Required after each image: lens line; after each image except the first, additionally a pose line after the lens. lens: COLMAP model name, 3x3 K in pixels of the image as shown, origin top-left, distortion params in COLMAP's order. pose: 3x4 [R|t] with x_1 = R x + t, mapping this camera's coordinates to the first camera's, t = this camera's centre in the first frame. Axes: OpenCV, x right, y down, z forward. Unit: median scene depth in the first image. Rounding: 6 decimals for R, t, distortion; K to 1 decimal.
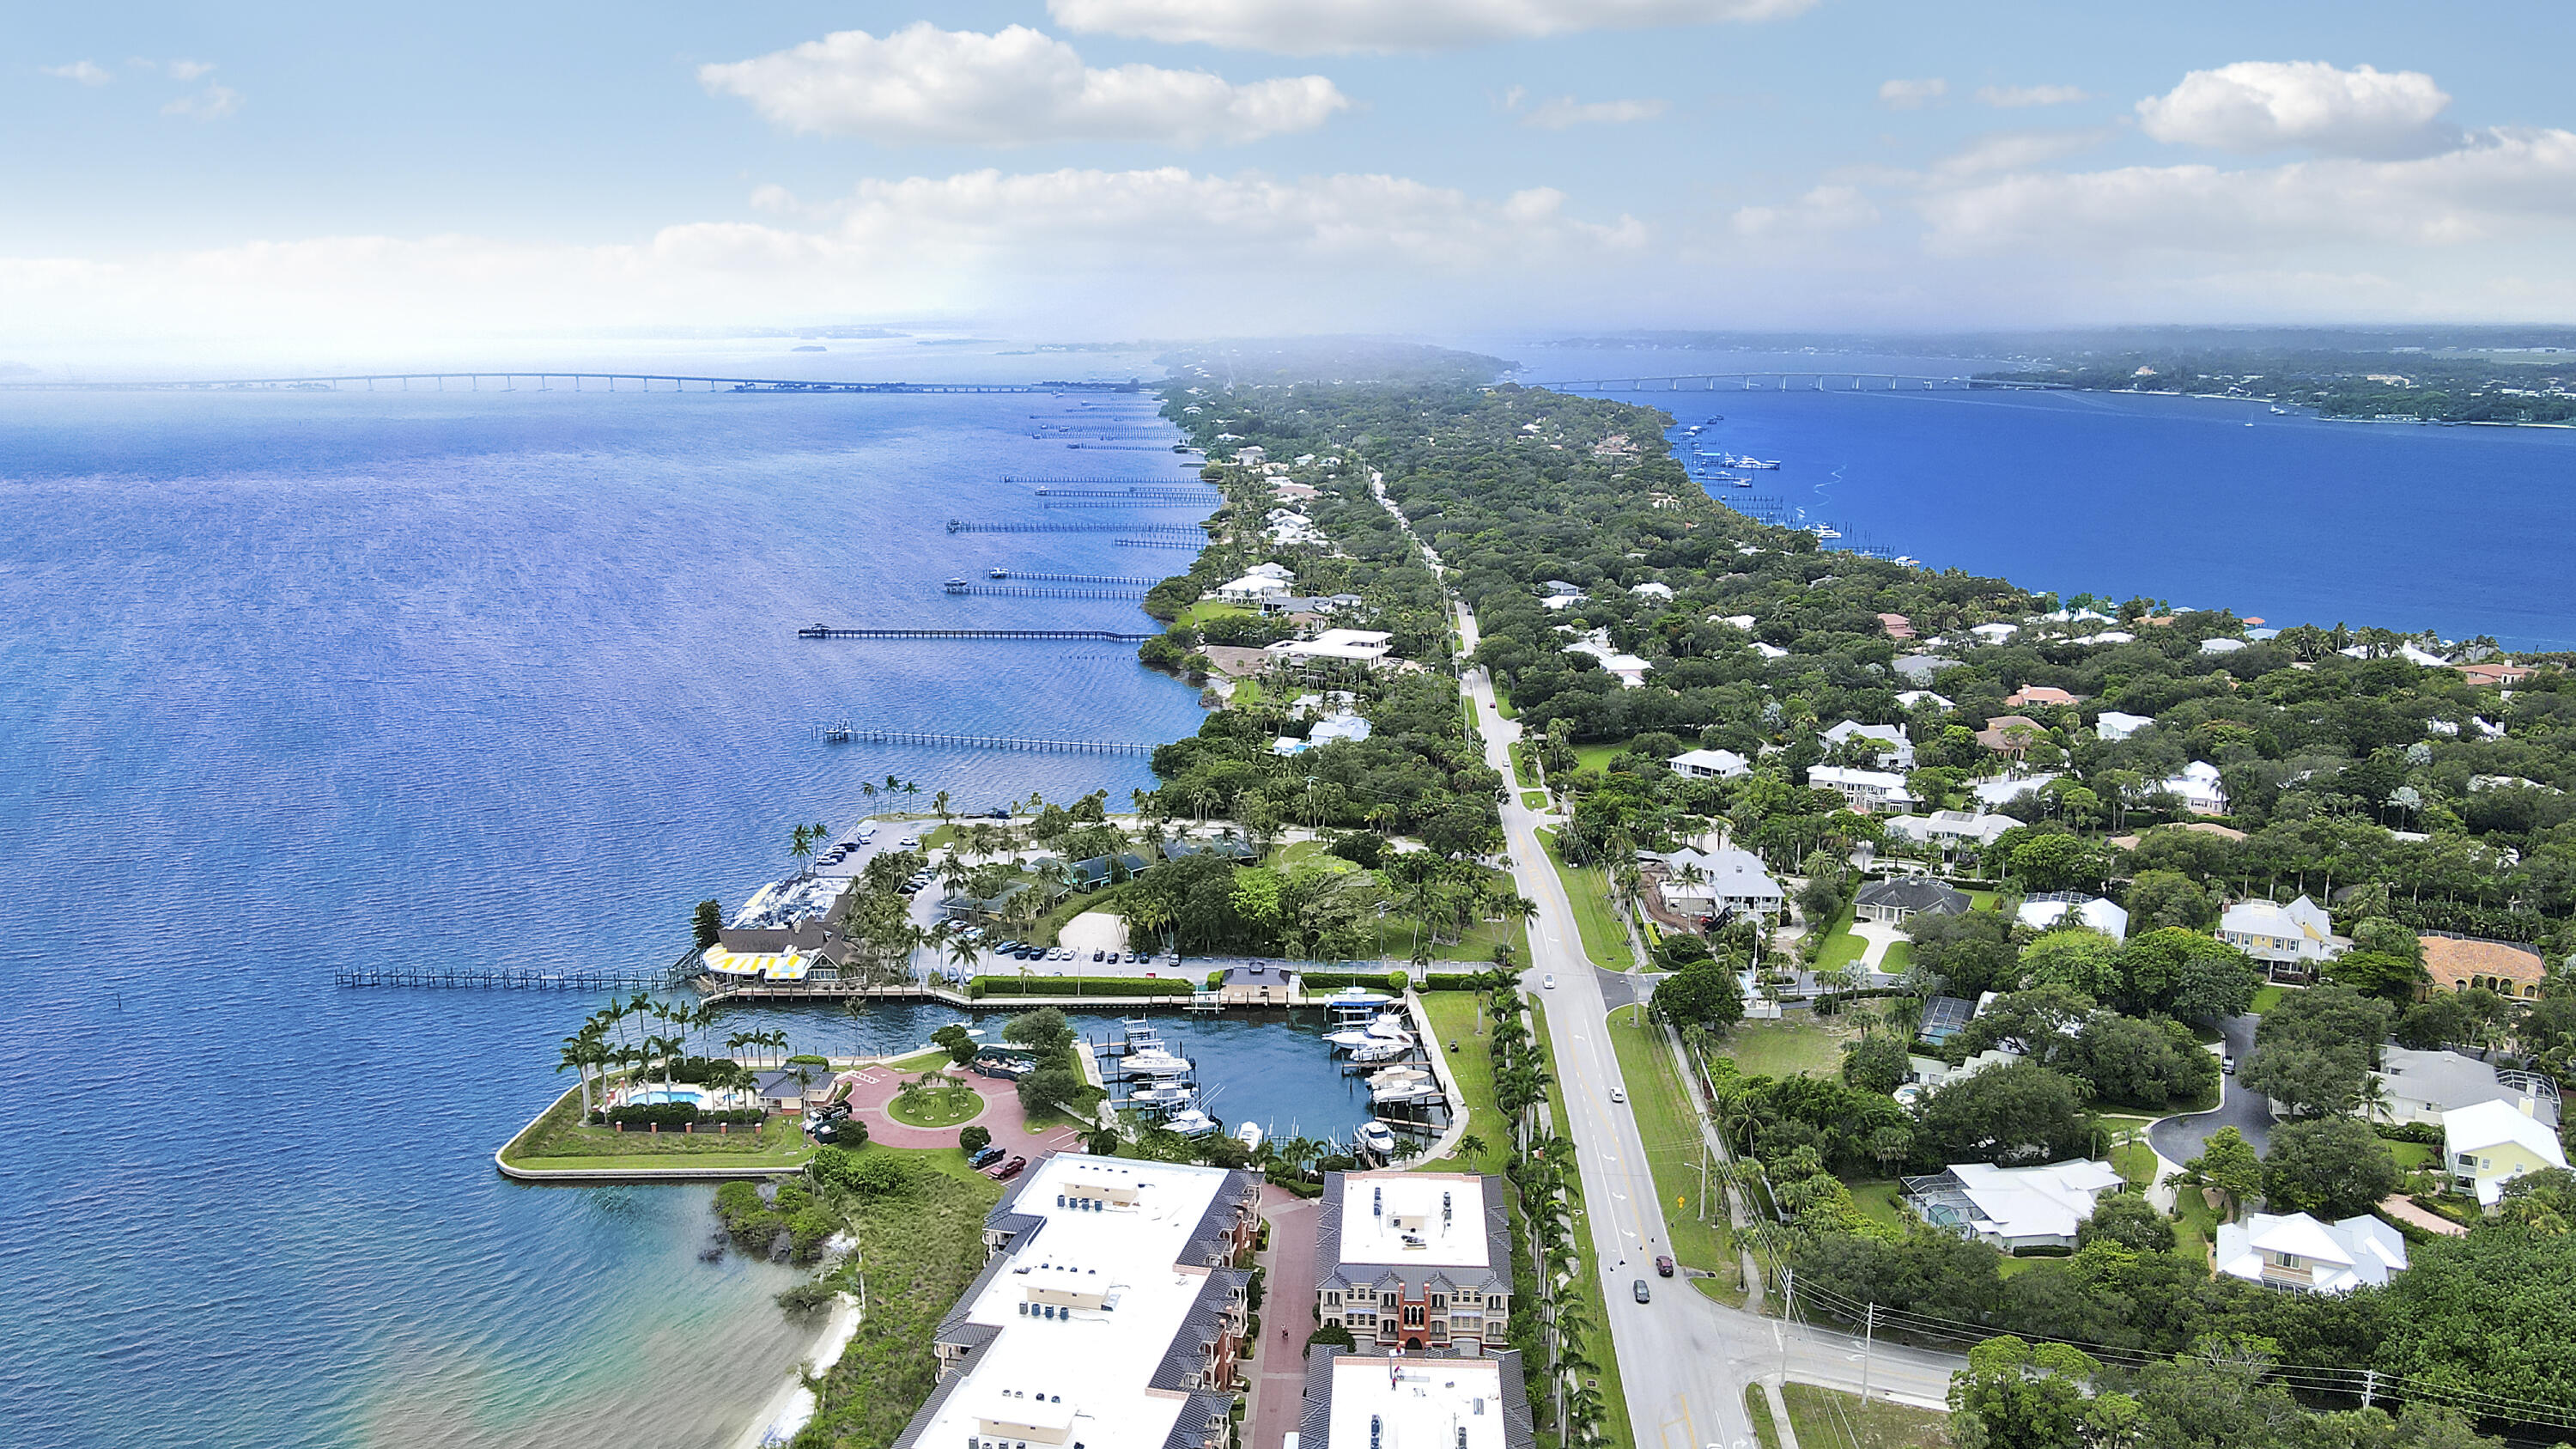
lens RADIAL K [[1959.2, 0, 1330.0], [0, 1959.2, 719.4], [0, 0, 1]] dist [0.004853, 0.093406]
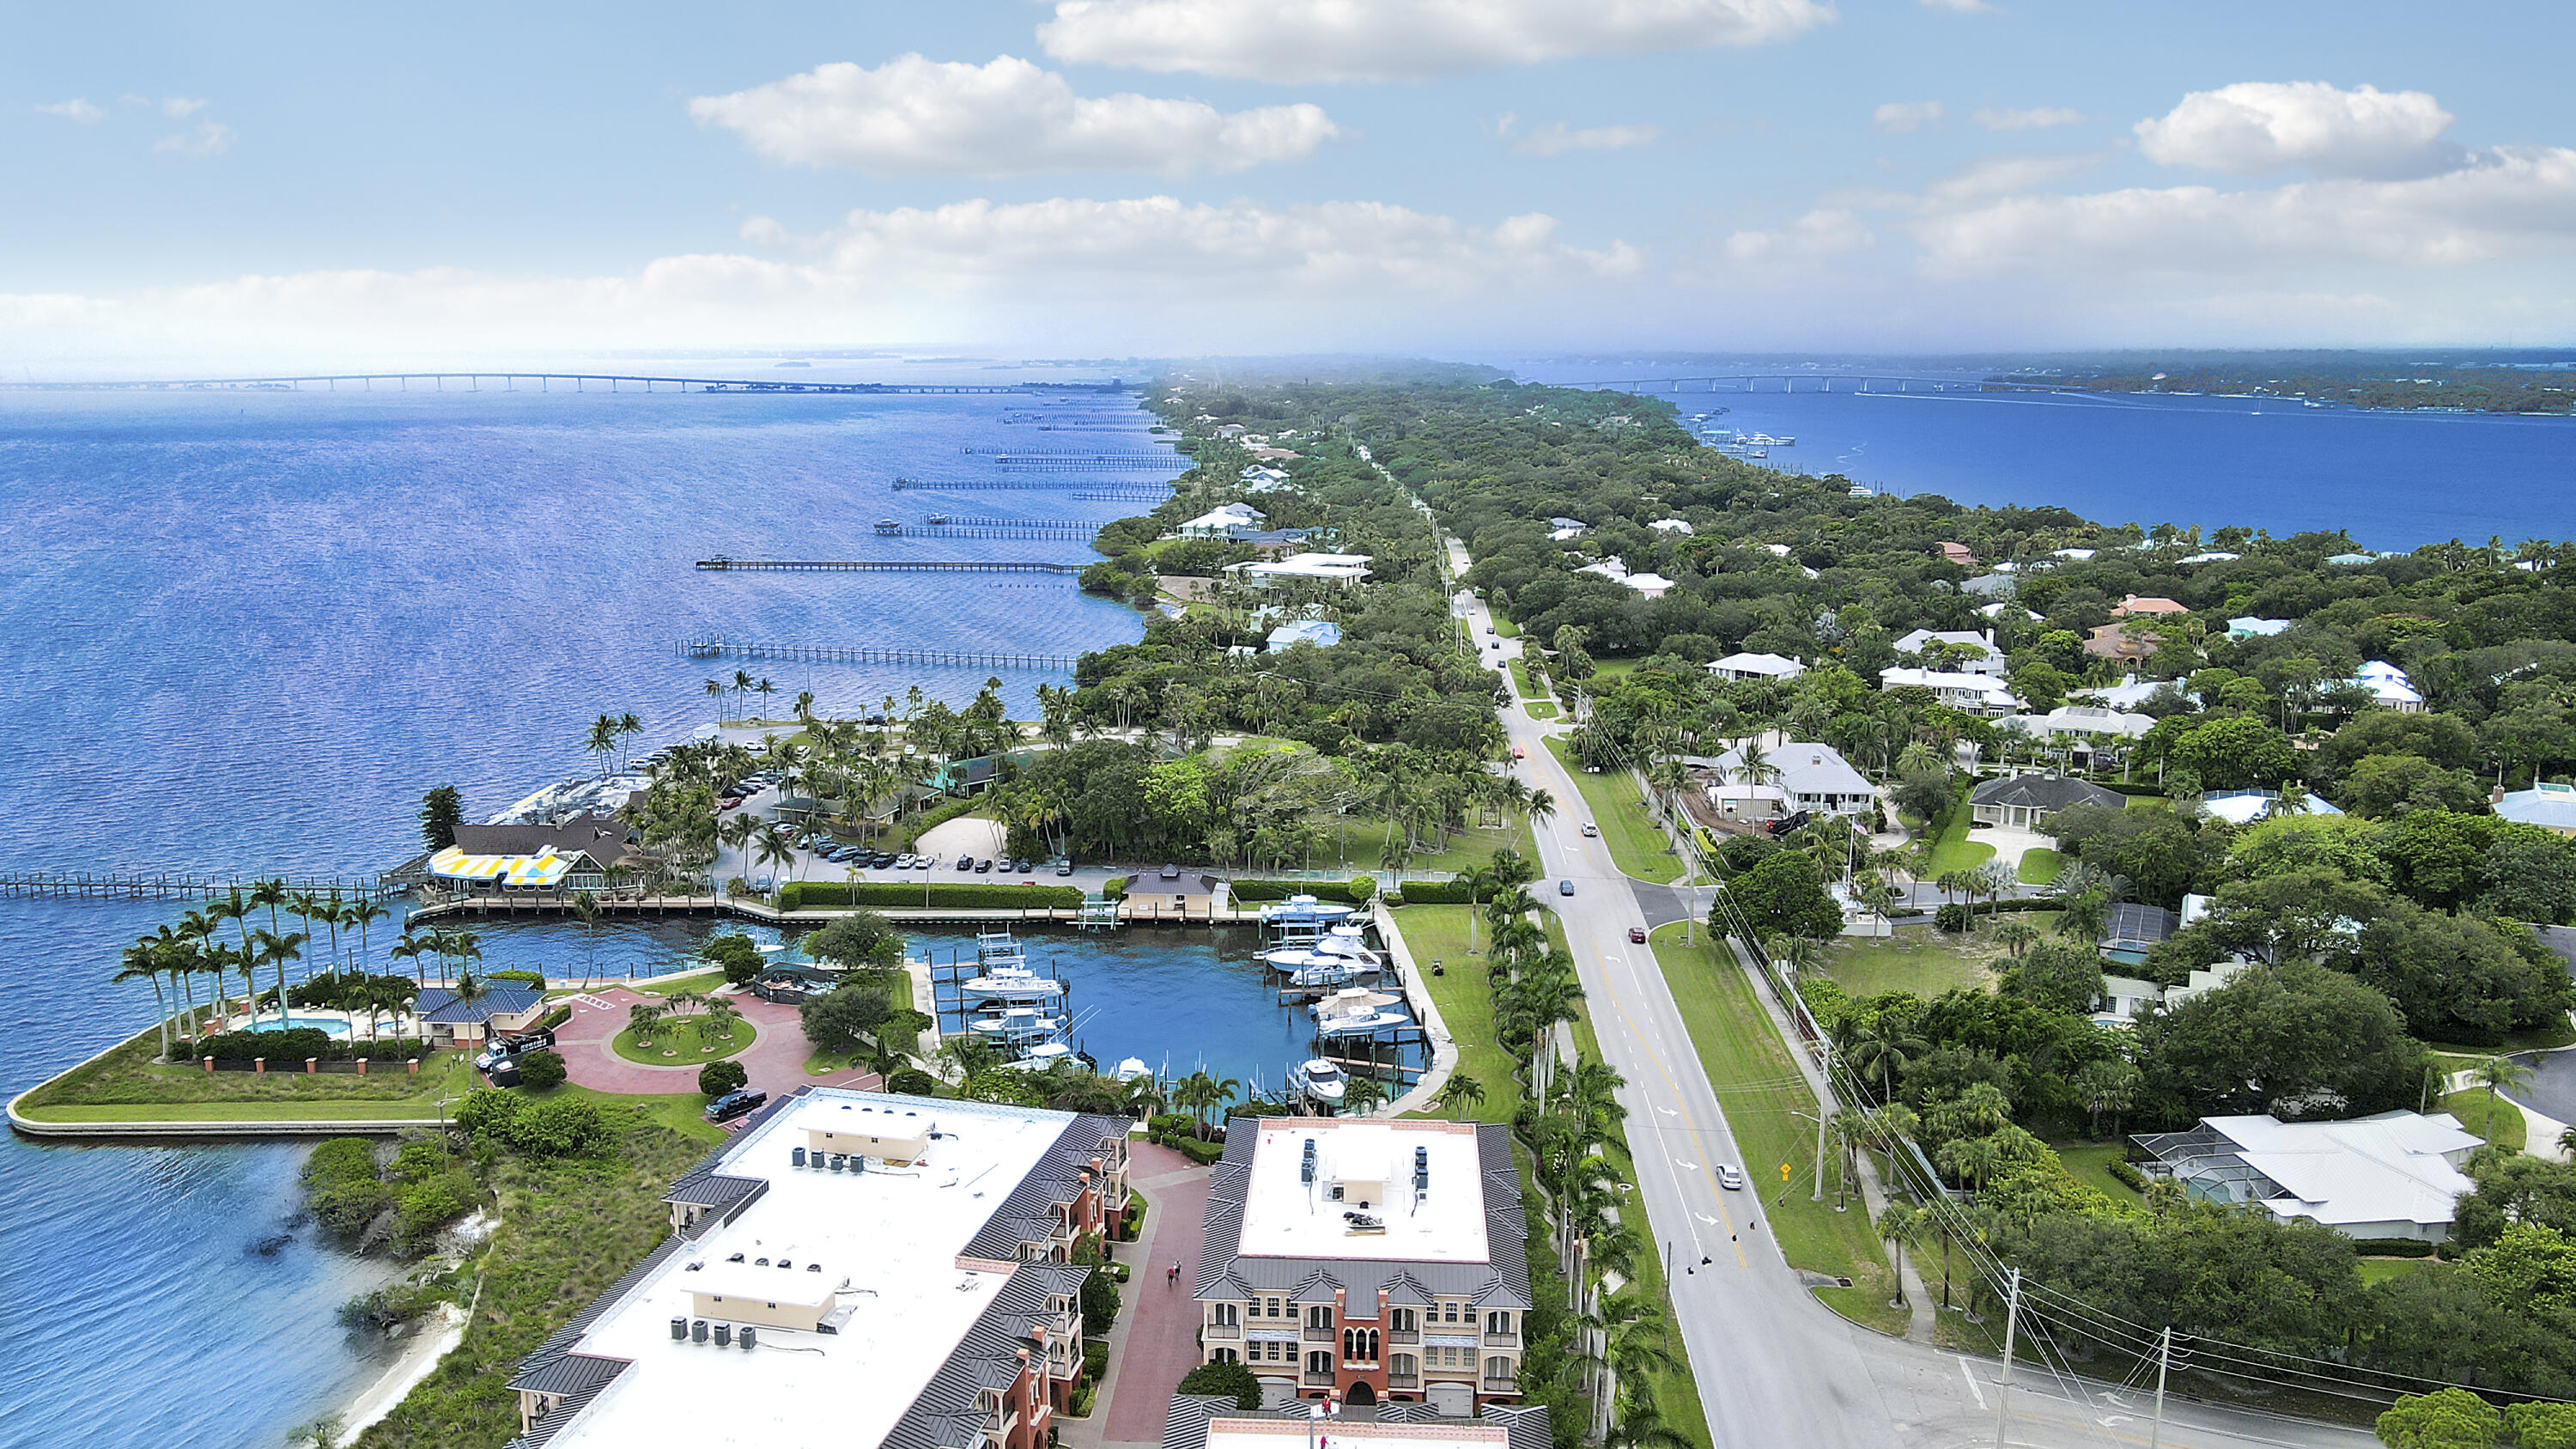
lens RADIAL K [[1945.7, 0, 1235.7], [0, 1945.7, 724.4], [0, 0, 1]] dist [0.019331, 0.016200]
pose [[0.998860, -0.009781, -0.046722, 0.022567], [0.009113, 0.999853, -0.014505, 0.083261], [0.046857, 0.014062, 0.998803, 0.271823]]
